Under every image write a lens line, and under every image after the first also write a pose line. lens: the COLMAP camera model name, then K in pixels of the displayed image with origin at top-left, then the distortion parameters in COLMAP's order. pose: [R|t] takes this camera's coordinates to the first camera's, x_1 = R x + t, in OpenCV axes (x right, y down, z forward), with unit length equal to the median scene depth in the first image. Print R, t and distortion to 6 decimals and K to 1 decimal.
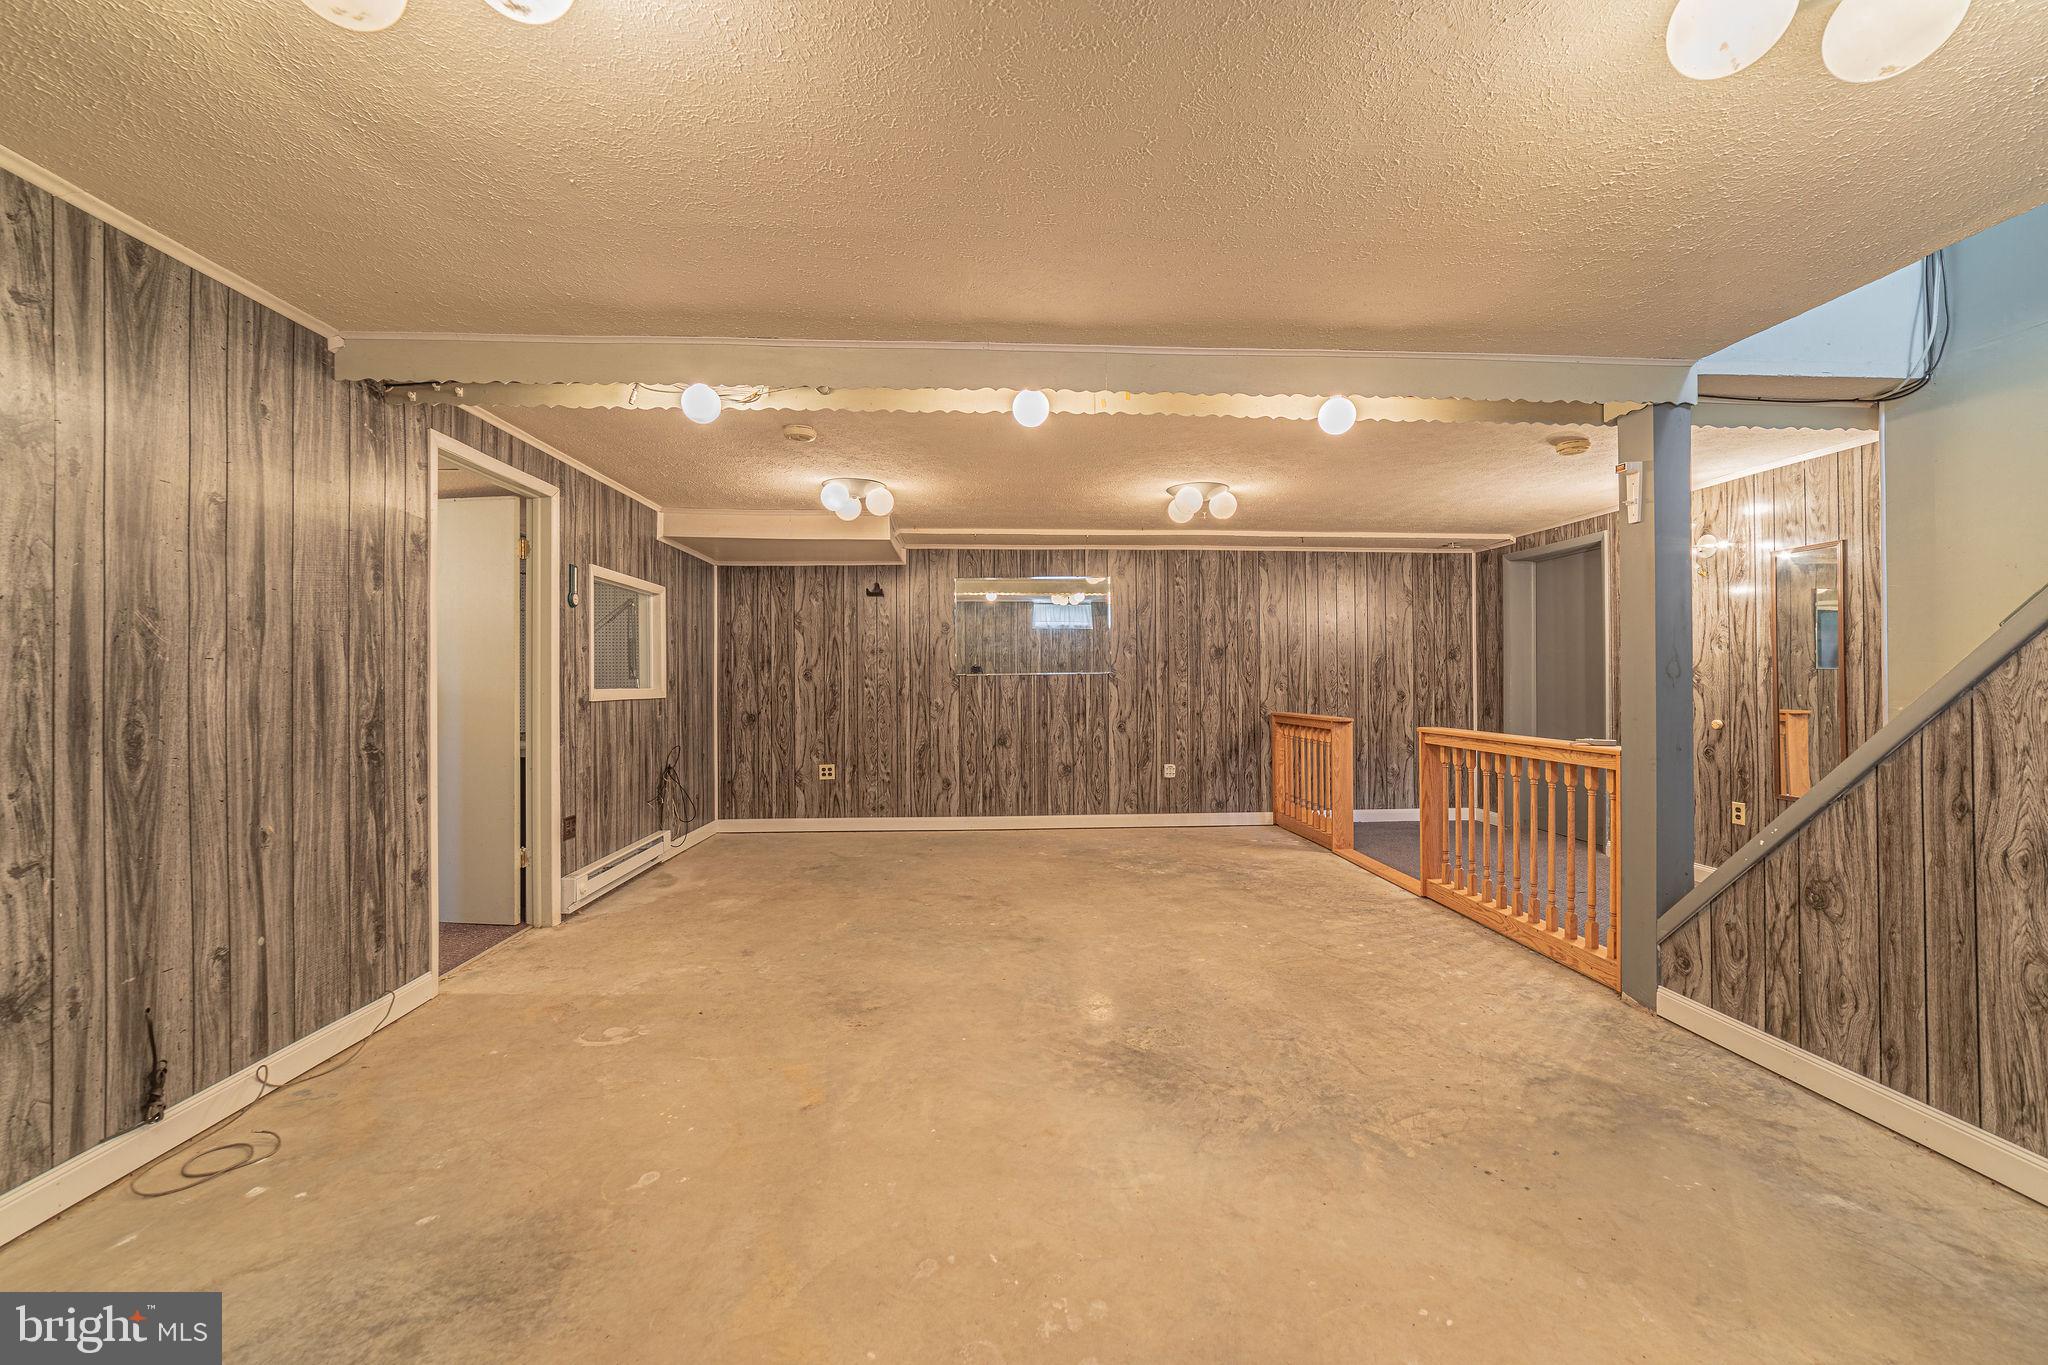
lens RADIAL K [[806.6, 0, 1027.0], [0, 806.6, 681.4], [0, 0, 1]] dist [-0.023222, 0.008216]
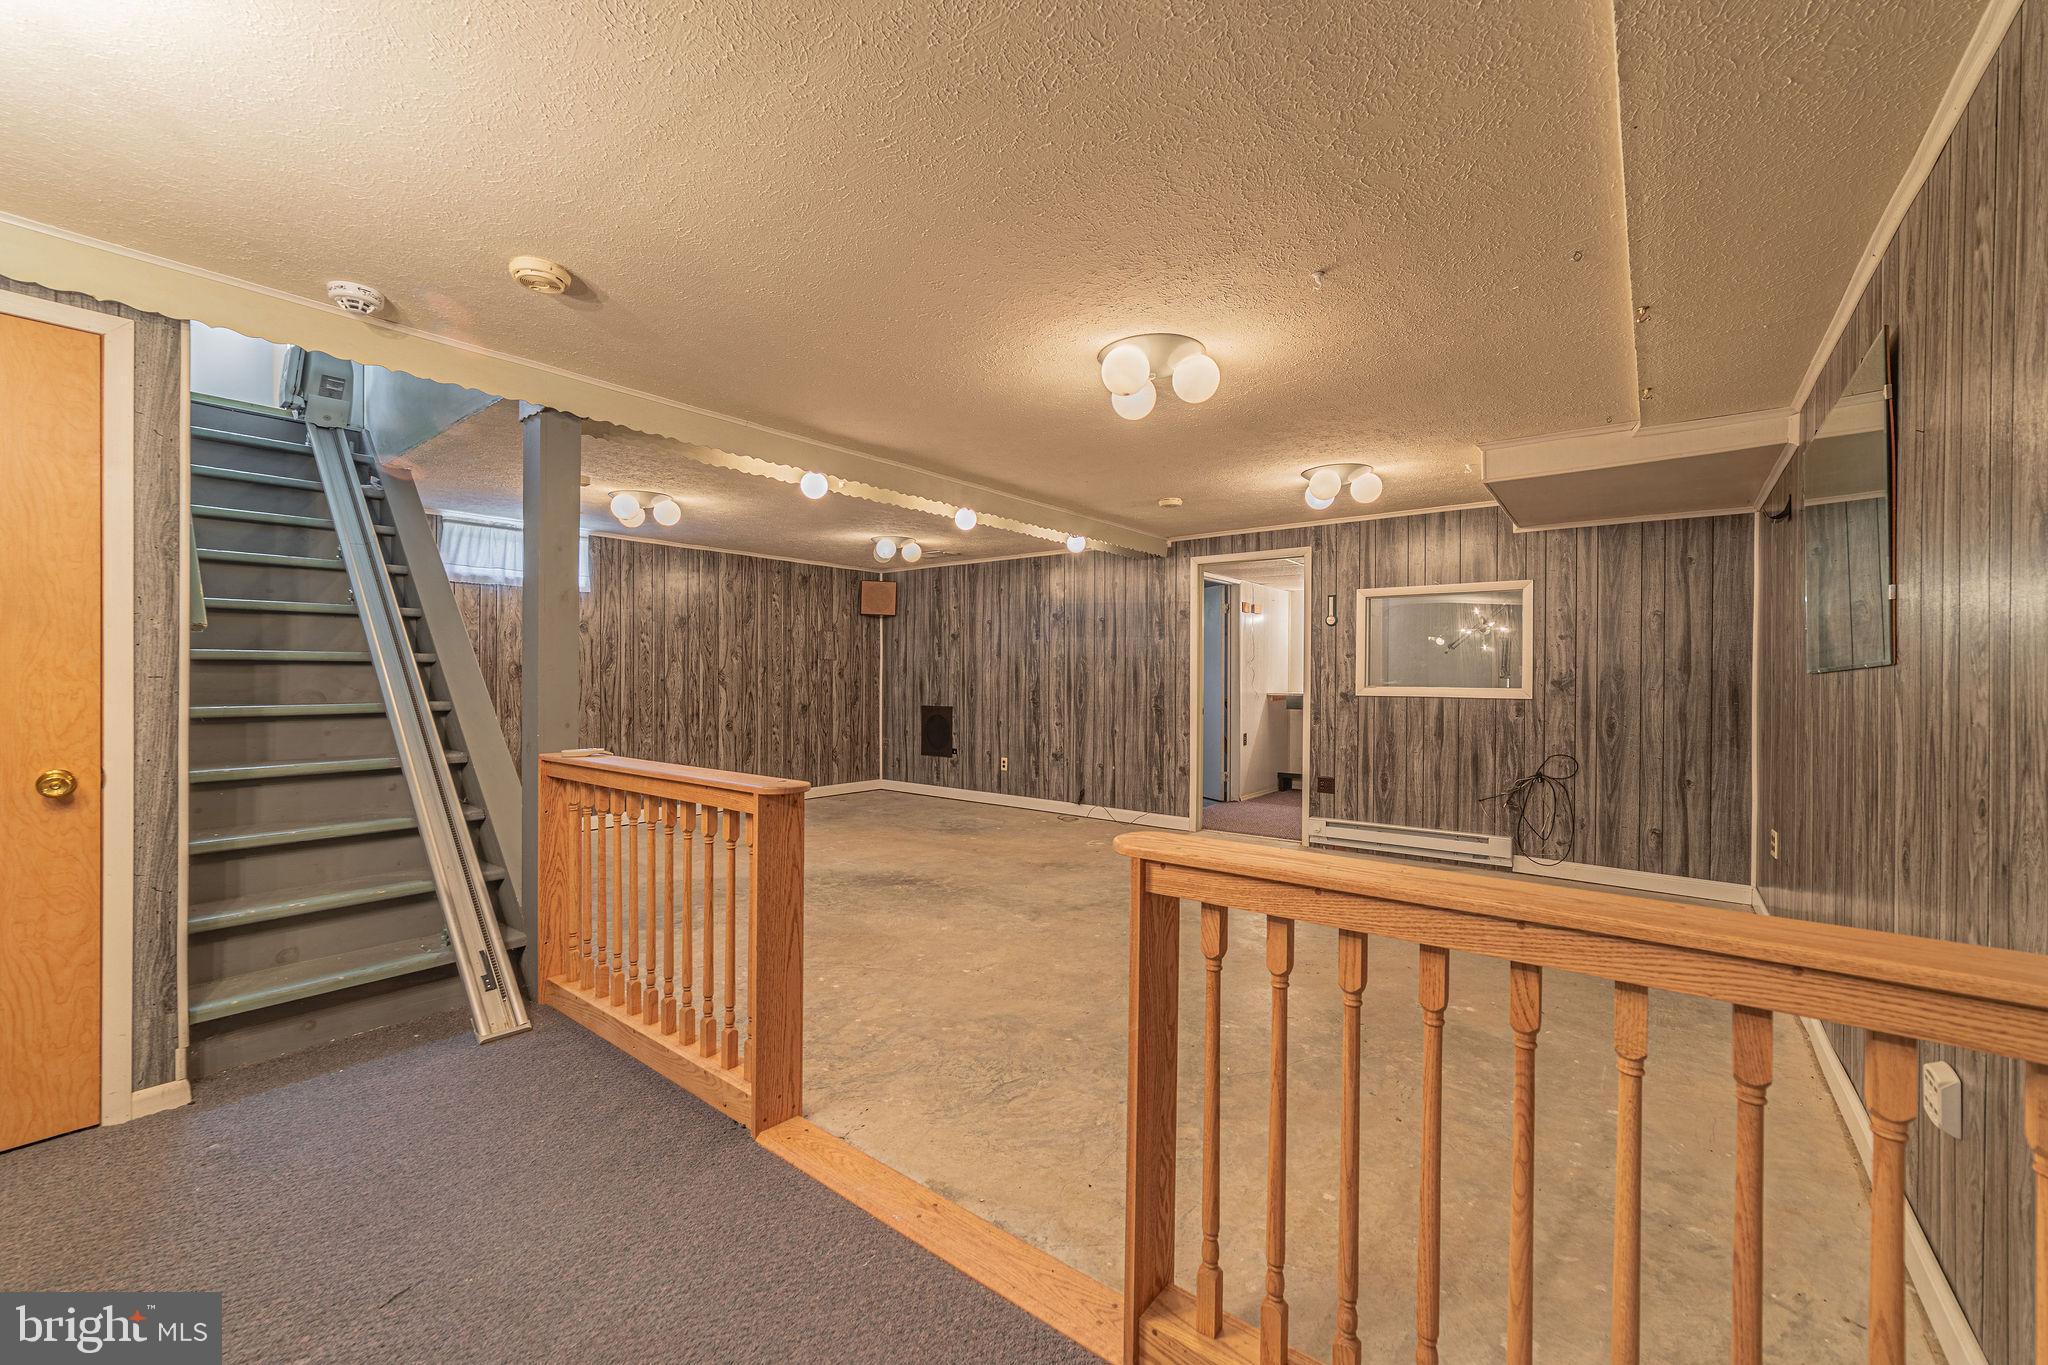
lens RADIAL K [[806.6, 0, 1019.9], [0, 806.6, 675.4], [0, 0, 1]] dist [-0.023222, 0.008216]
pose [[-0.667189, 0.000320, -0.744889, 1.227456], [-0.002980, 0.999991, 0.003099, -0.016447], [0.744883, 0.004288, -0.667181, 2.273743]]
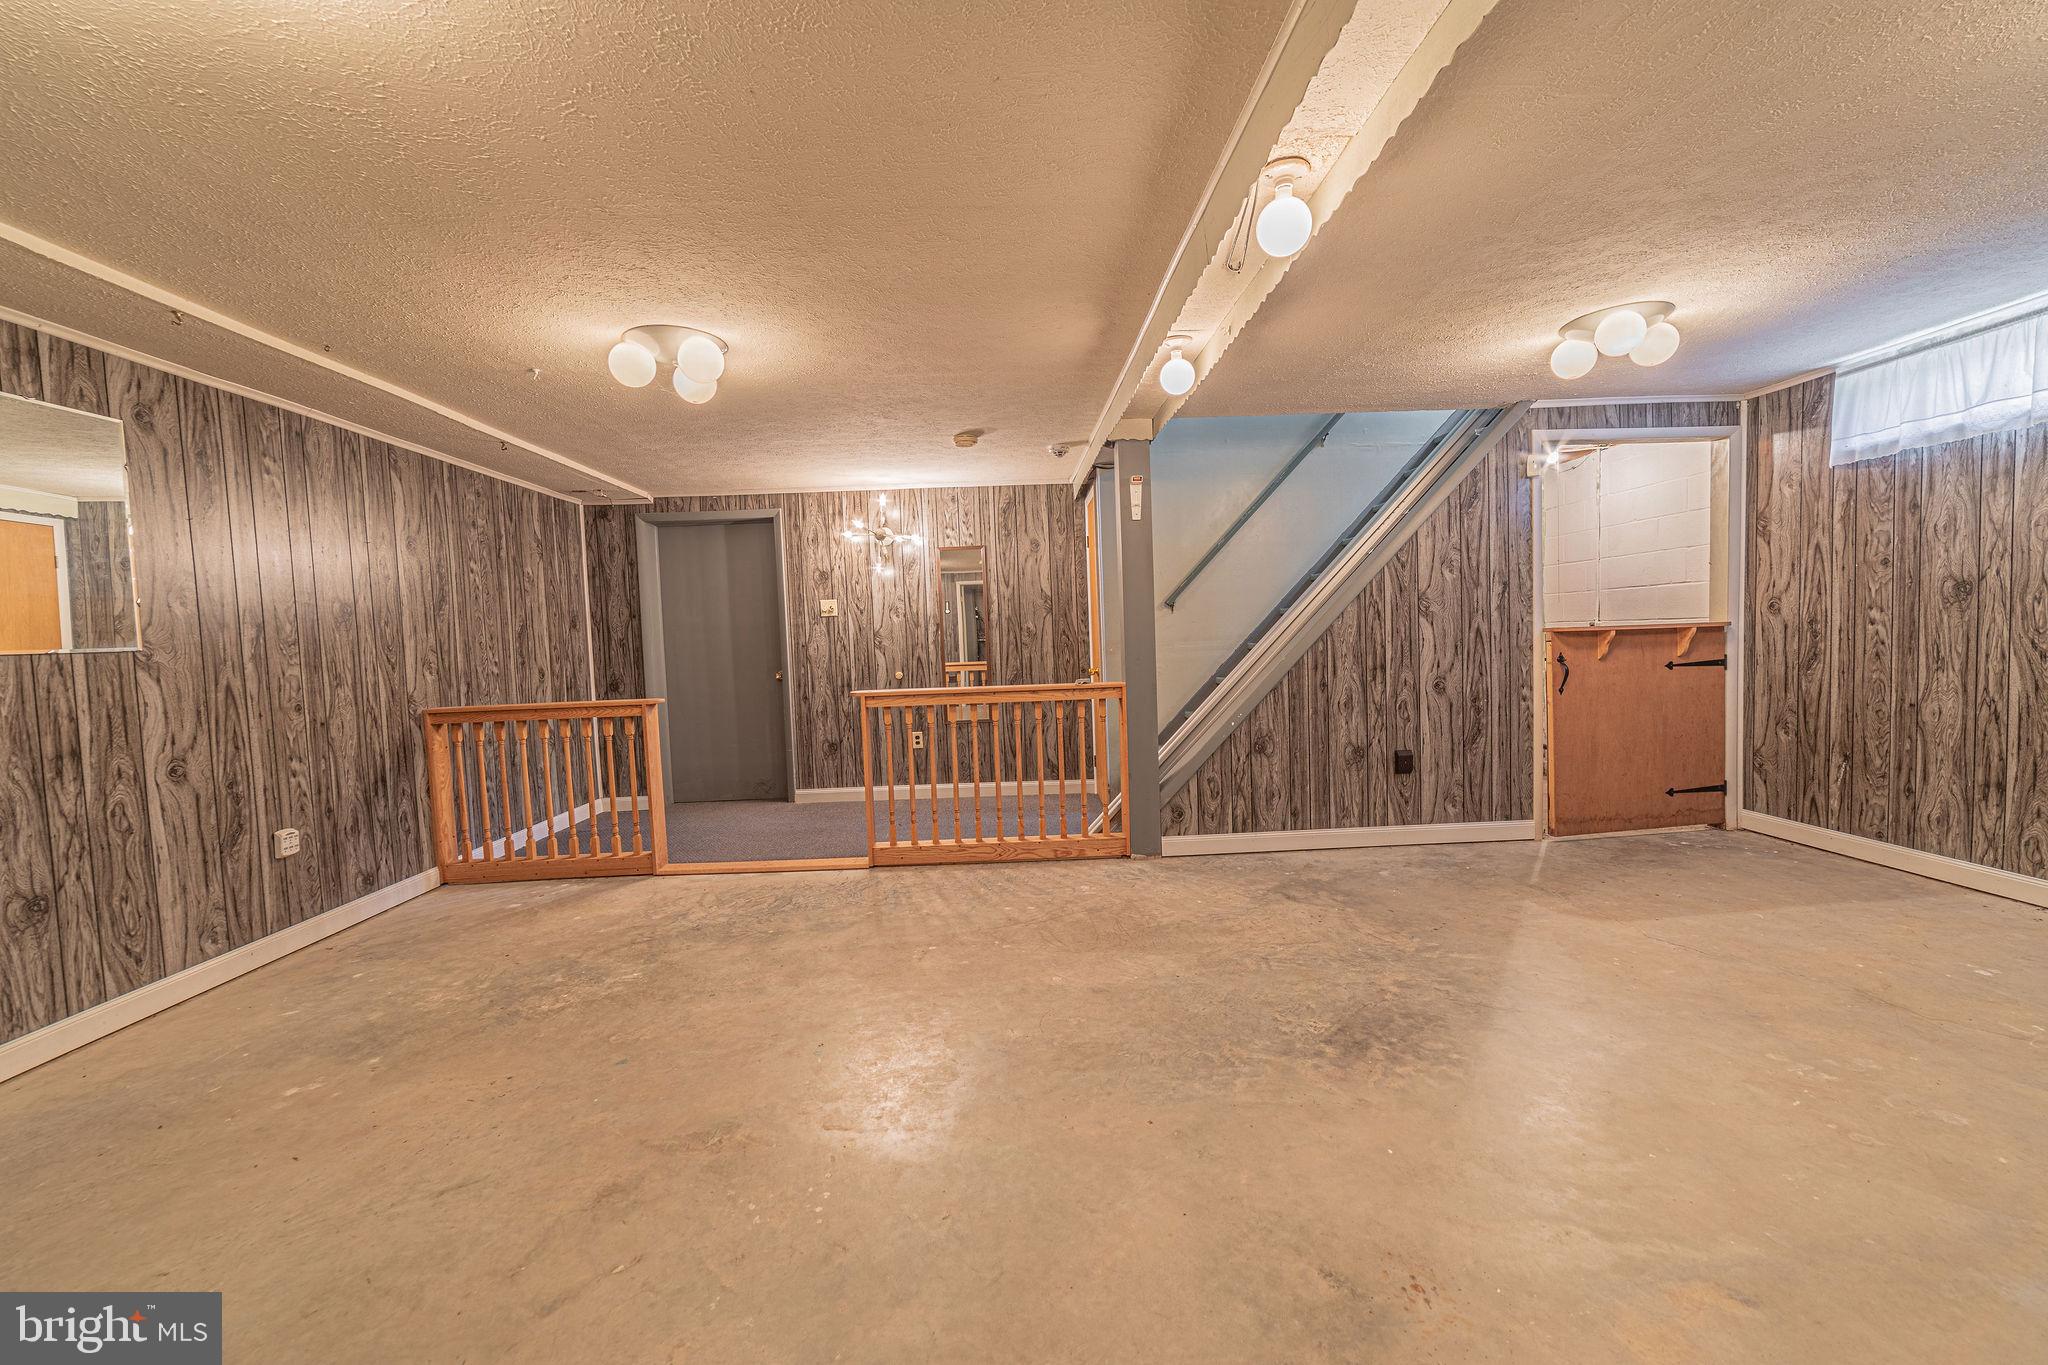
lens RADIAL K [[806.6, 0, 1017.2], [0, 806.6, 678.2], [0, 0, 1]] dist [-0.023222, 0.008216]
pose [[0.029586, -0.048824, 0.998369, -0.718894], [0.037736, 0.998149, 0.047695, 0.004618], [-0.998850, 0.036263, 0.031374, 1.244288]]
